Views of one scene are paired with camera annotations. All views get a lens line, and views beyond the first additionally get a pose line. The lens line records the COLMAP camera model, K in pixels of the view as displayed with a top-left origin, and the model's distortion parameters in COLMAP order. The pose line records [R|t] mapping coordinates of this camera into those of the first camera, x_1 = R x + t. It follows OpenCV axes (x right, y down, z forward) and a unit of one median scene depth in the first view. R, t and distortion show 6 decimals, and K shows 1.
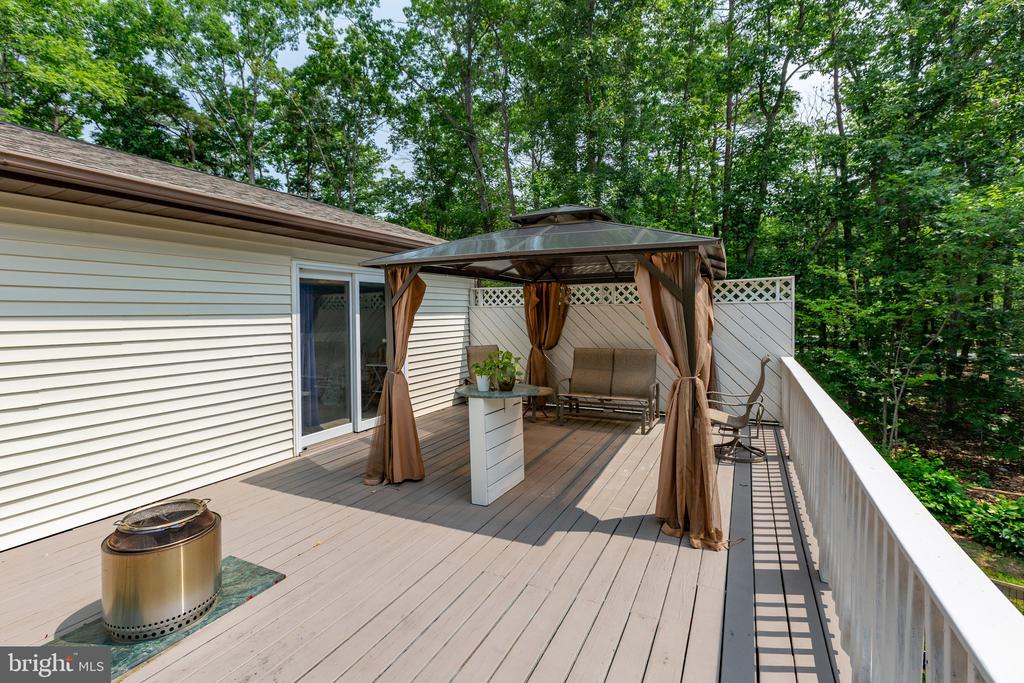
lens RADIAL K [[462.6, 0, 529.5], [0, 462.6, 344.1], [0, 0, 1]] dist [-0.005892, -0.000023]
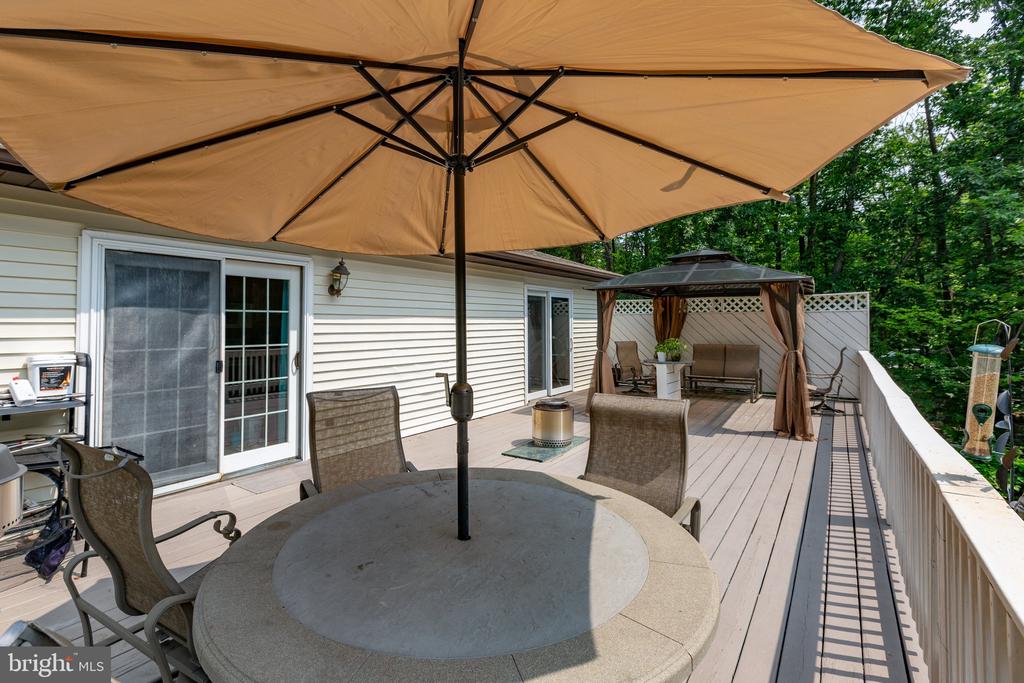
lens RADIAL K [[470.5, 0, 511.1], [0, 470.5, 334.4], [0, 0, 1]] dist [-0.009406, -0.000338]
pose [[0.985396, 0.009268, -0.170026, -0.224614], [-0.016488, 0.999019, -0.041097, 0.051397], [0.169478, 0.043300, 0.984582, -0.519793]]
